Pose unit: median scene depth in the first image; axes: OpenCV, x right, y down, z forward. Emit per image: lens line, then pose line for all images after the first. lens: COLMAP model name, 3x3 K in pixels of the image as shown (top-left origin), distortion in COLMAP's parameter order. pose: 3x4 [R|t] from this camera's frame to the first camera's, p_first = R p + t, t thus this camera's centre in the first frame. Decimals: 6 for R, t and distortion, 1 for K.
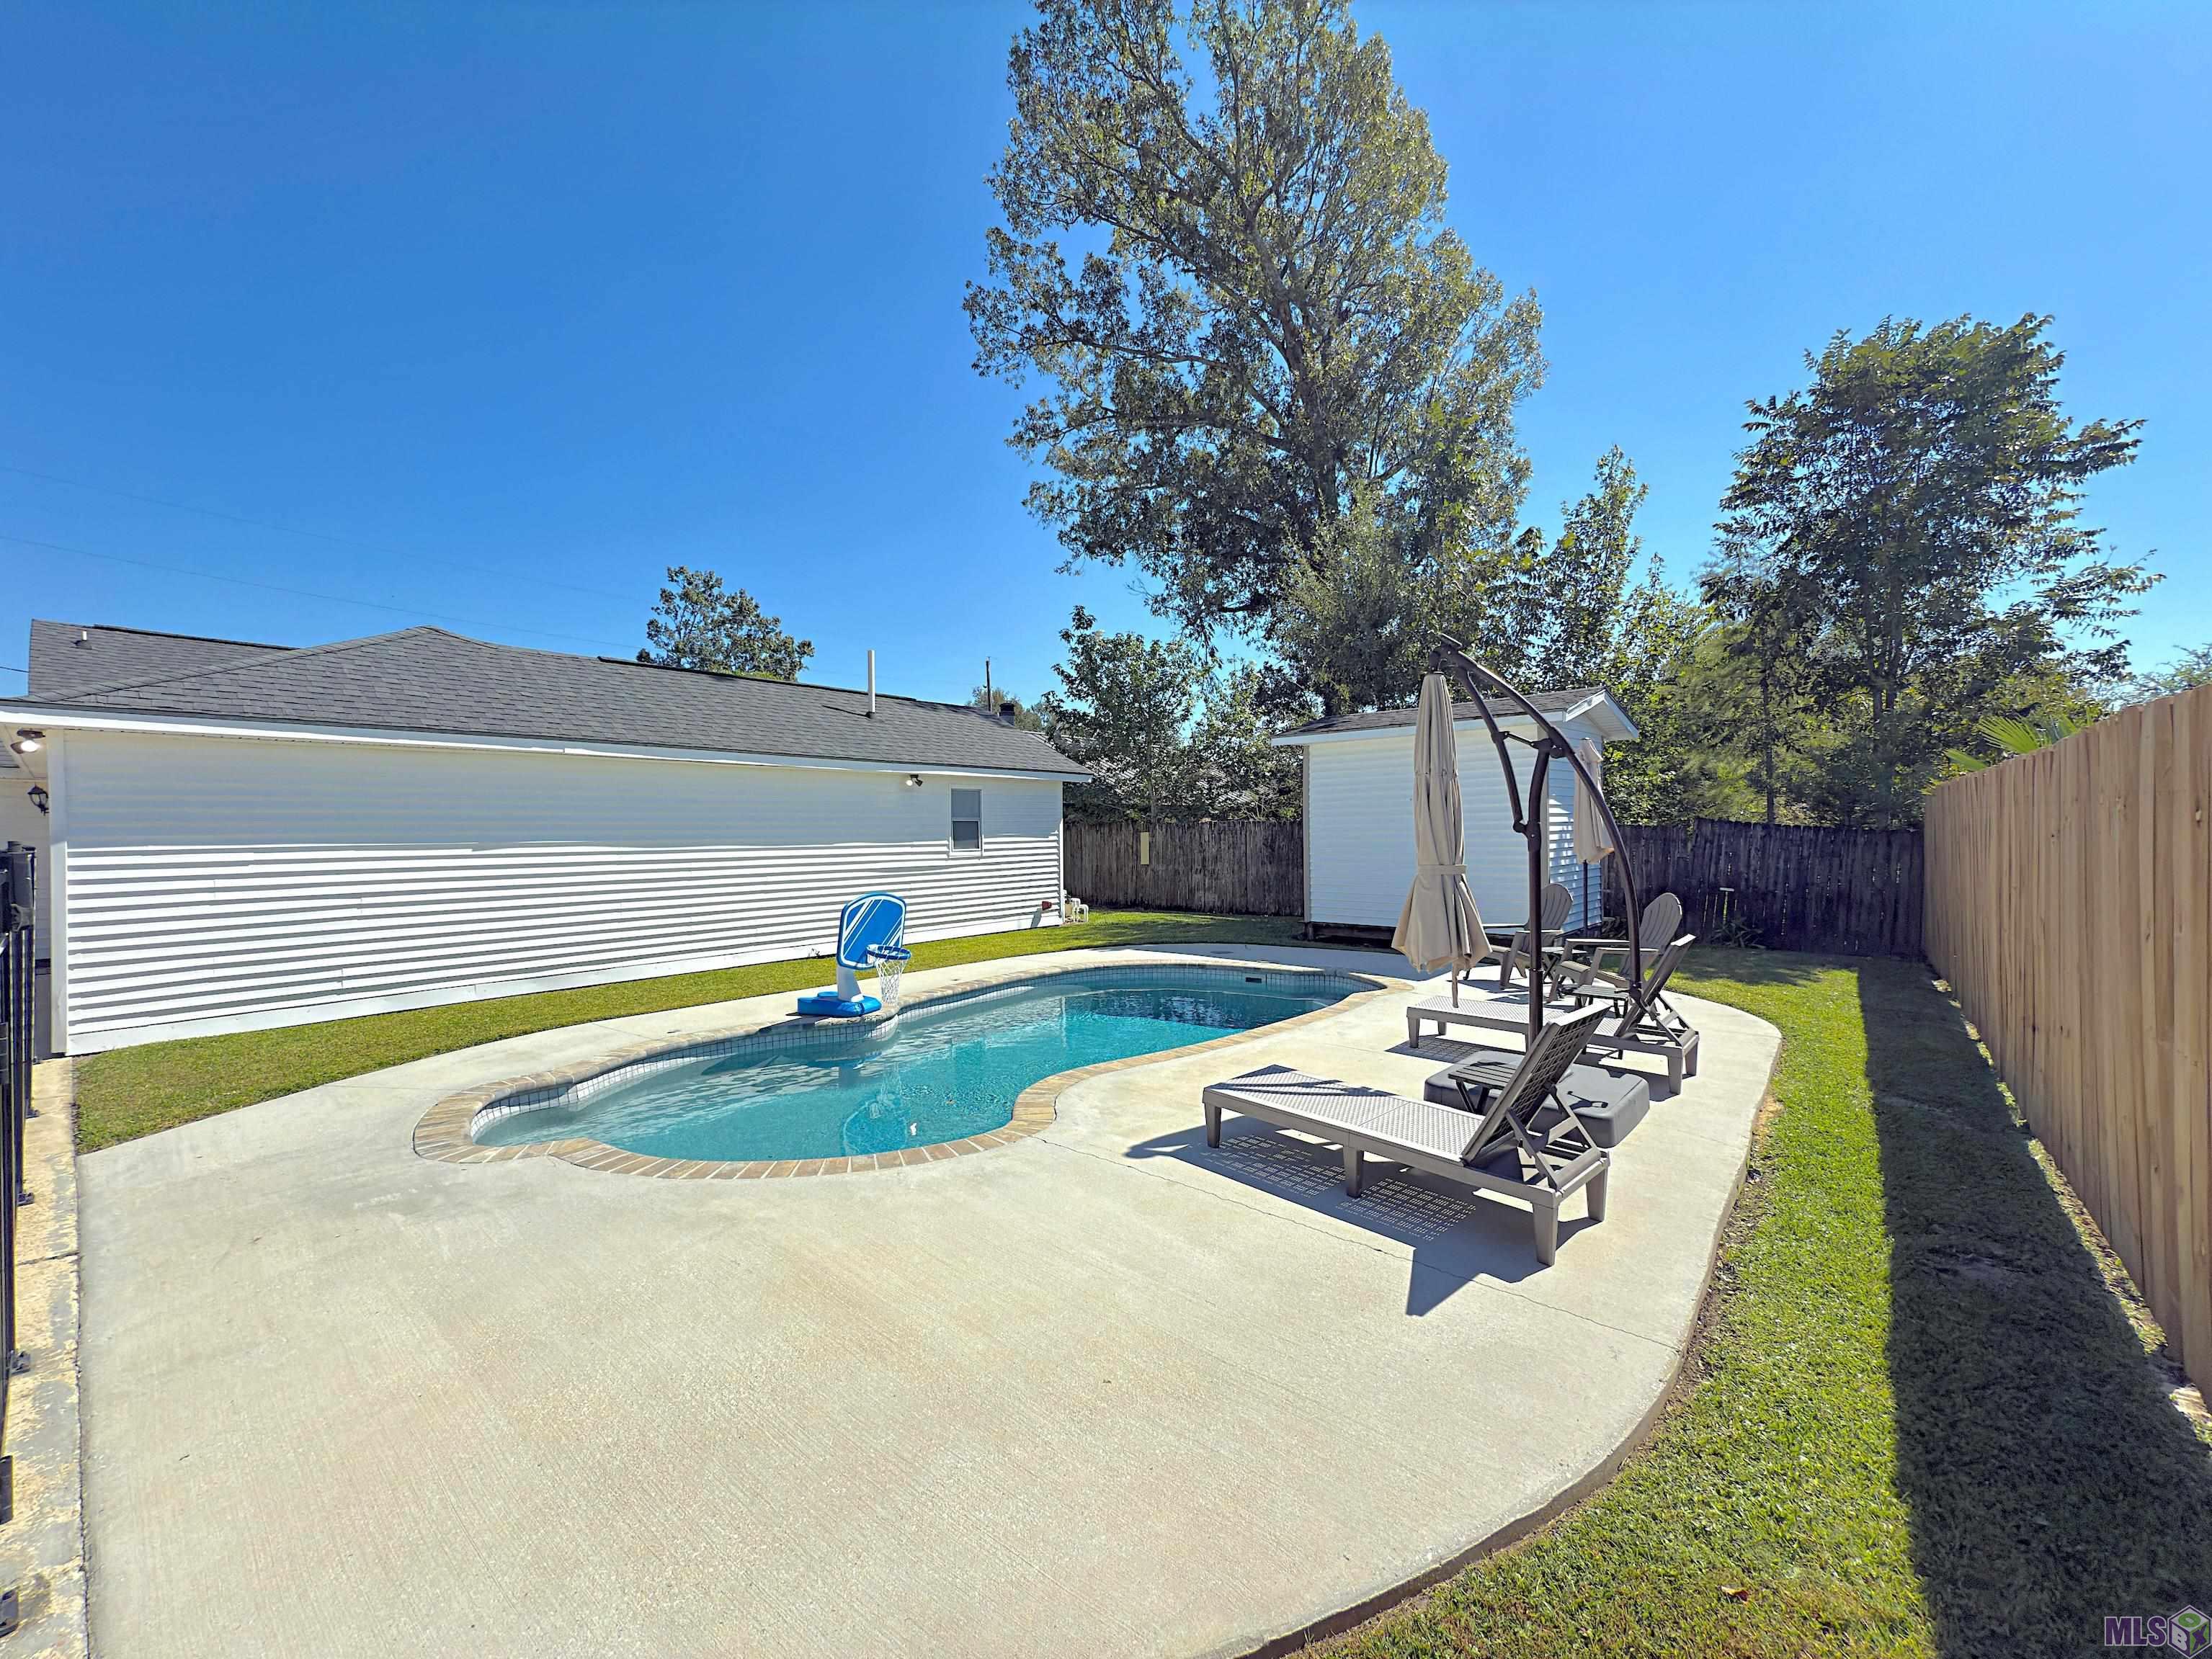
lens RADIAL K [[878.8, 0, 1106.0], [0, 878.8, 829.5], [0, 0, 1]] dist [0.001751, -0.000159]
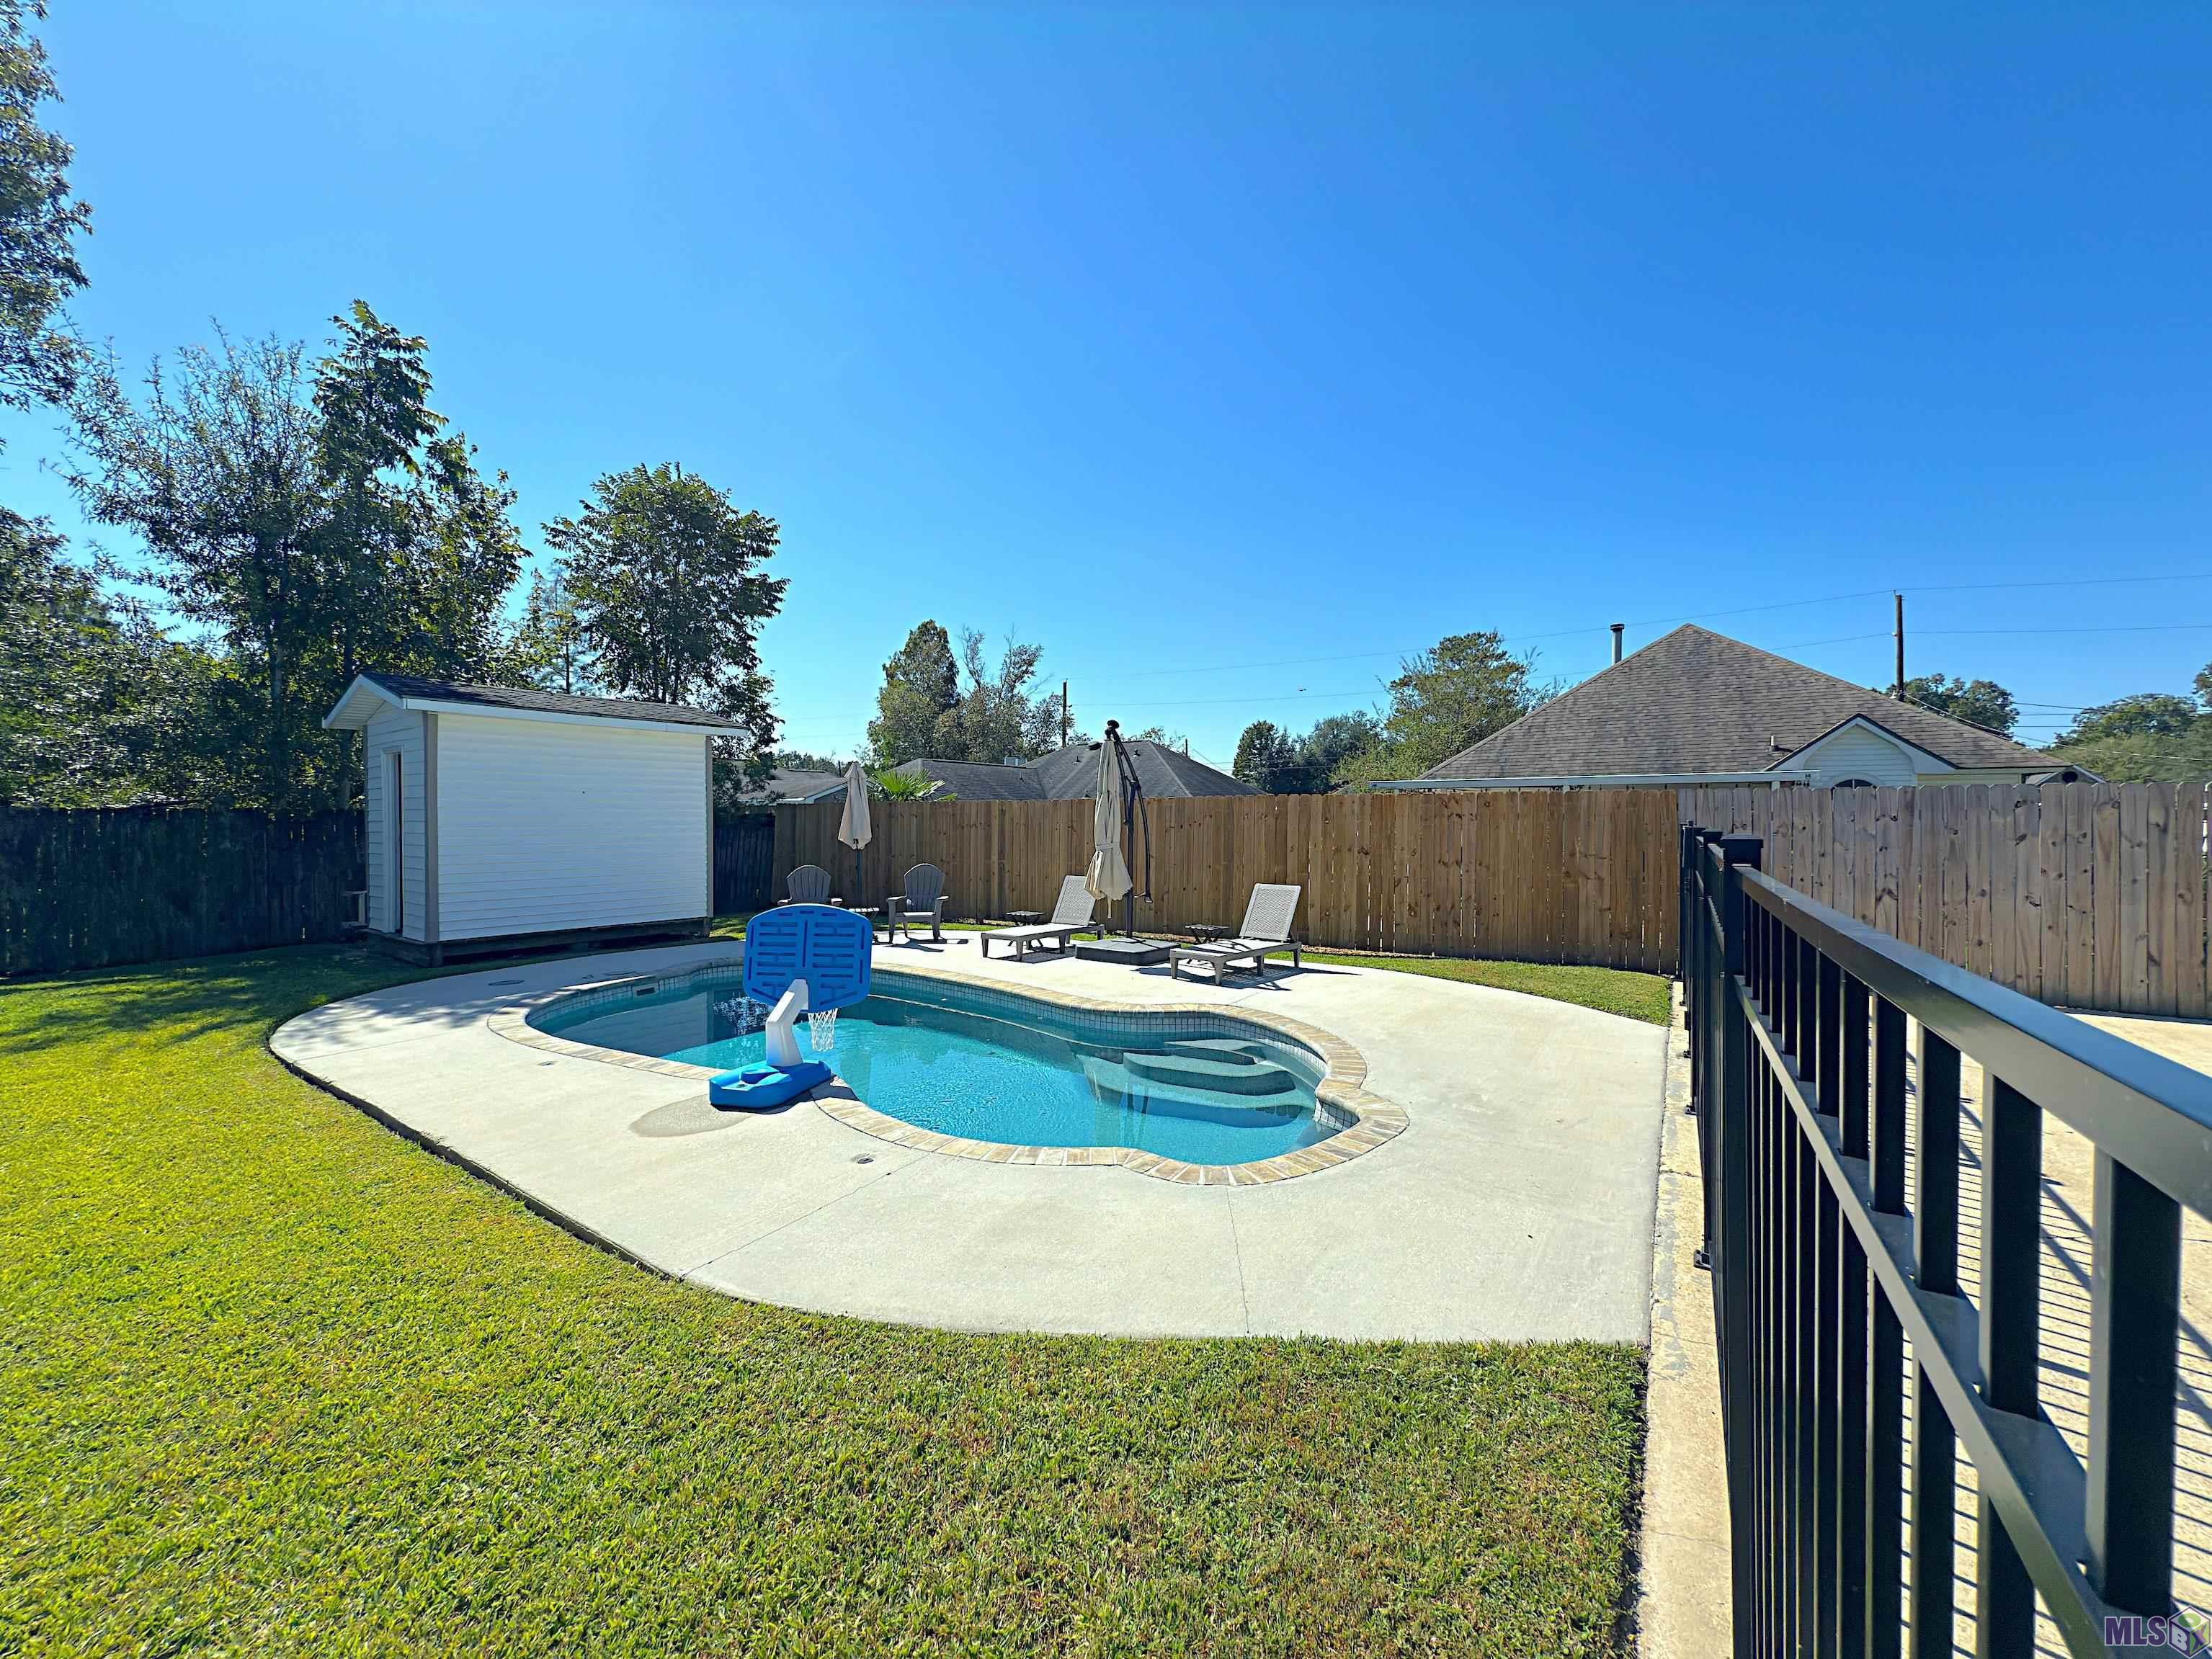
lens RADIAL K [[878.8, 0, 1106.0], [0, 878.8, 829.5], [0, 0, 1]] dist [0.001751, -0.000159]
pose [[-0.119103, -0.006901, 0.992858, -1.952979], [0.006905, 0.999946, 0.007779, 0.008141], [-0.992858, 0.007782, -0.119049, 1.629703]]
